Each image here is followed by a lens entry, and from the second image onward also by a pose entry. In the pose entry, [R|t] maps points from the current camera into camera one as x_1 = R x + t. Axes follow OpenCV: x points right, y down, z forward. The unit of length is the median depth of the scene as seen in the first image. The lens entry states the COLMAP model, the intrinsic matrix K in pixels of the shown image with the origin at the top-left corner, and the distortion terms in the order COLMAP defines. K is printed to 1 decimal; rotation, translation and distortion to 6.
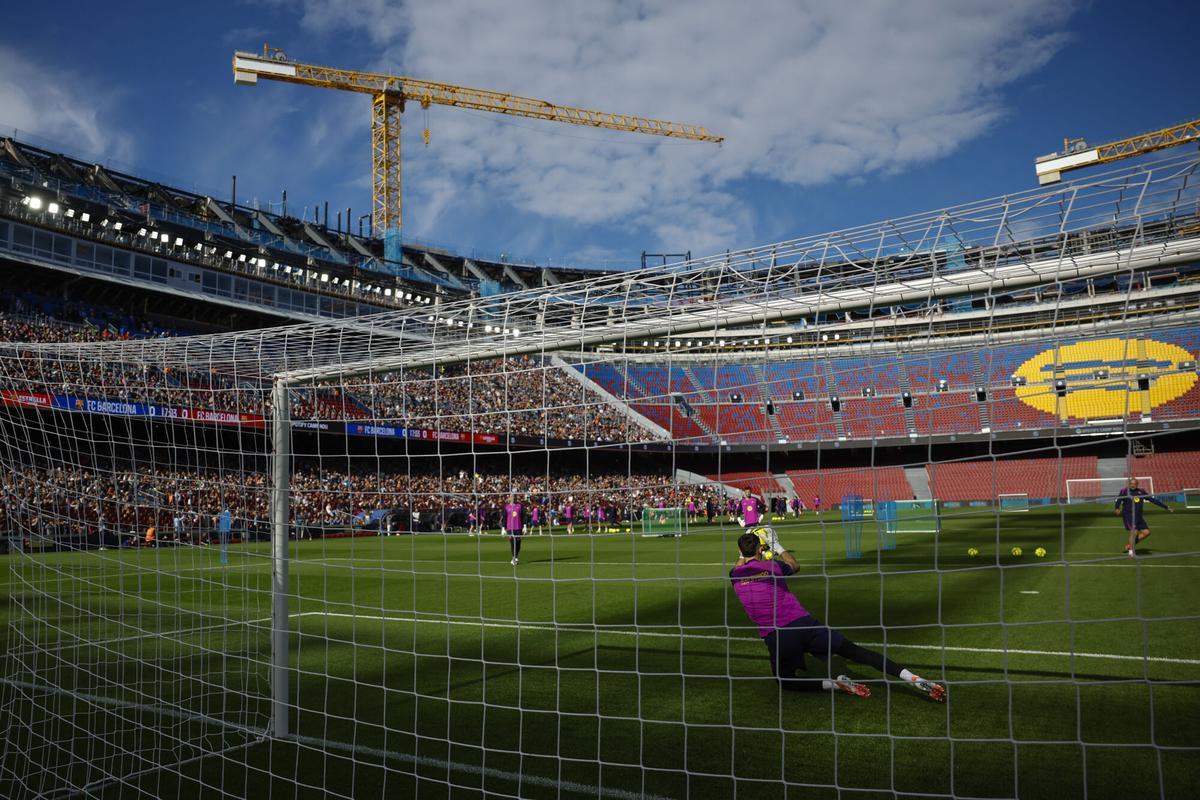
lens RADIAL K [[914.7, 0, 537.8], [0, 914.7, 373.6], [0, 0, 1]] dist [-0.104614, 0.091331]
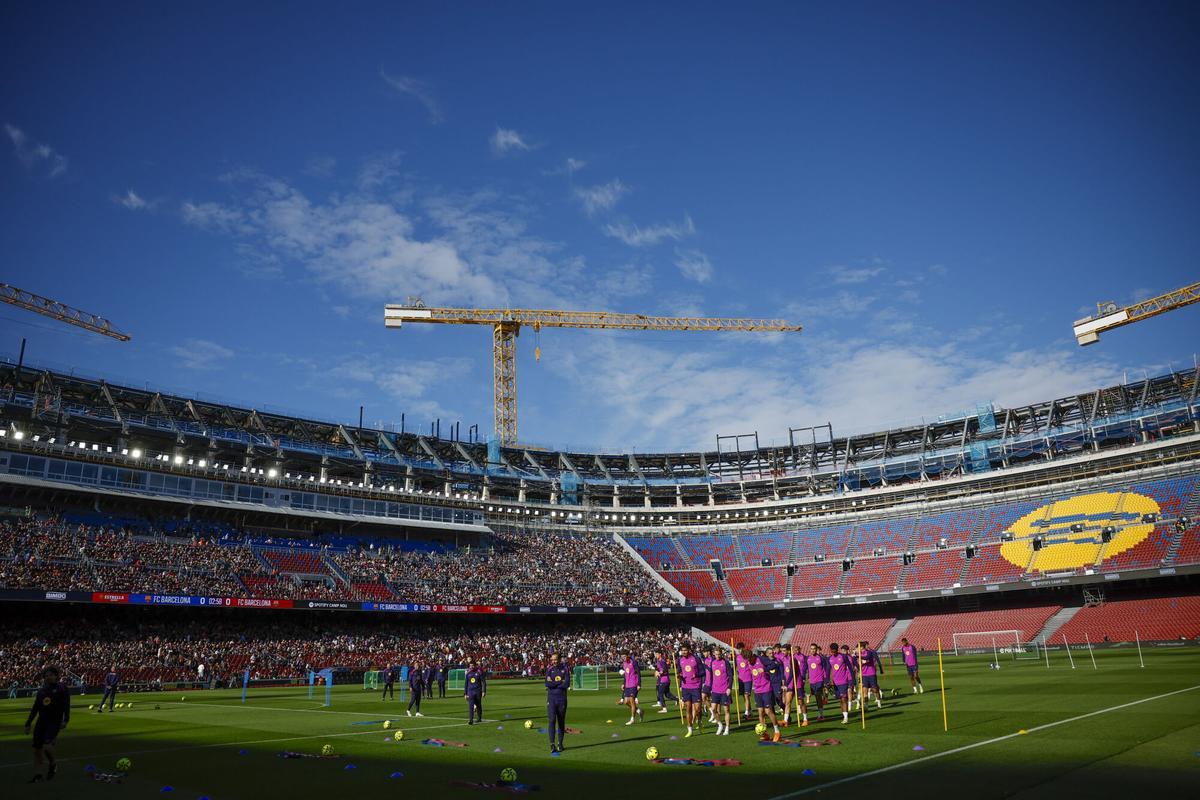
lens RADIAL K [[832.6, 0, 586.6], [0, 832.6, 396.4], [0, 0, 1]] dist [-0.114355, 0.091066]
pose [[0.975931, -0.075910, -0.204443, 0.223567], [0.042996, 0.986038, -0.160871, -0.021859], [0.213800, 0.148209, 0.965569, -0.103249]]
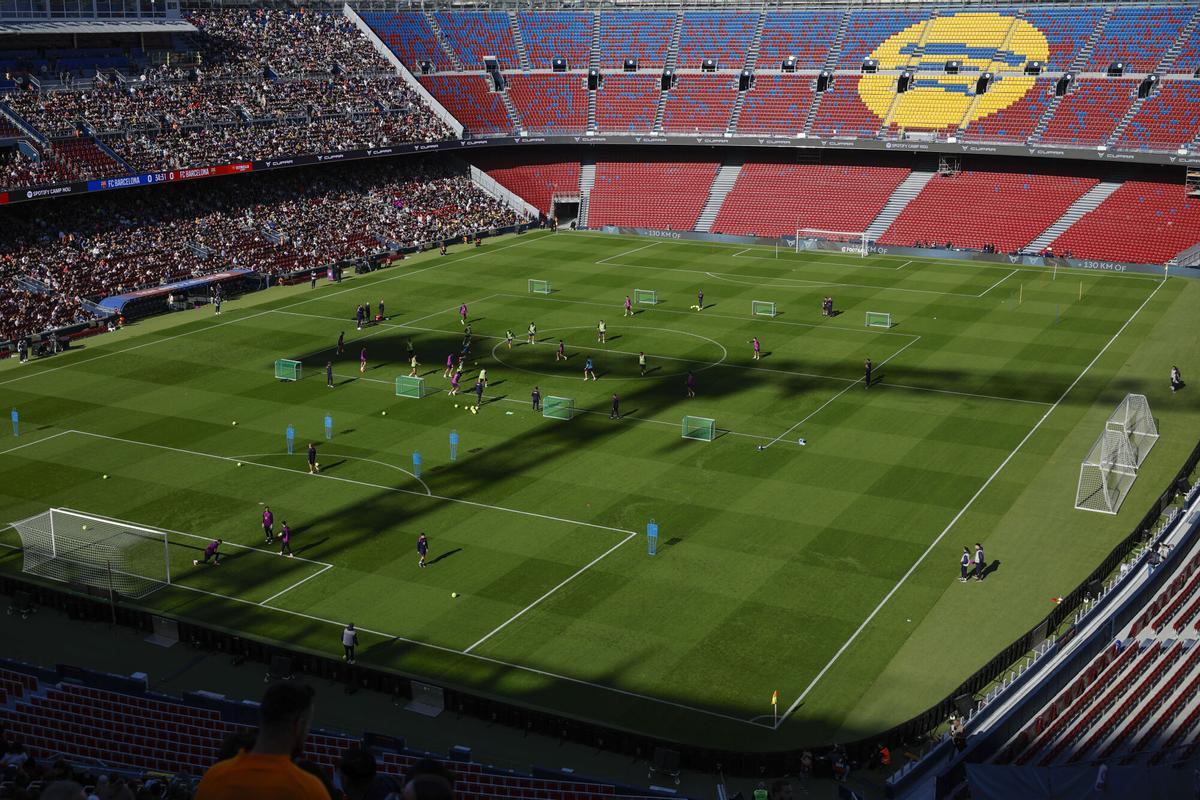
lens RADIAL K [[1435.2, 0, 583.4], [0, 1435.2, 364.5], [0, 0, 1]] dist [0.044000, 0.046626]
pose [[0.996103, 0.002527, 0.088157, 0.119740], [-0.035099, 0.928375, 0.369984, -0.212486], [-0.080908, -0.371637, 0.924846, -0.364781]]
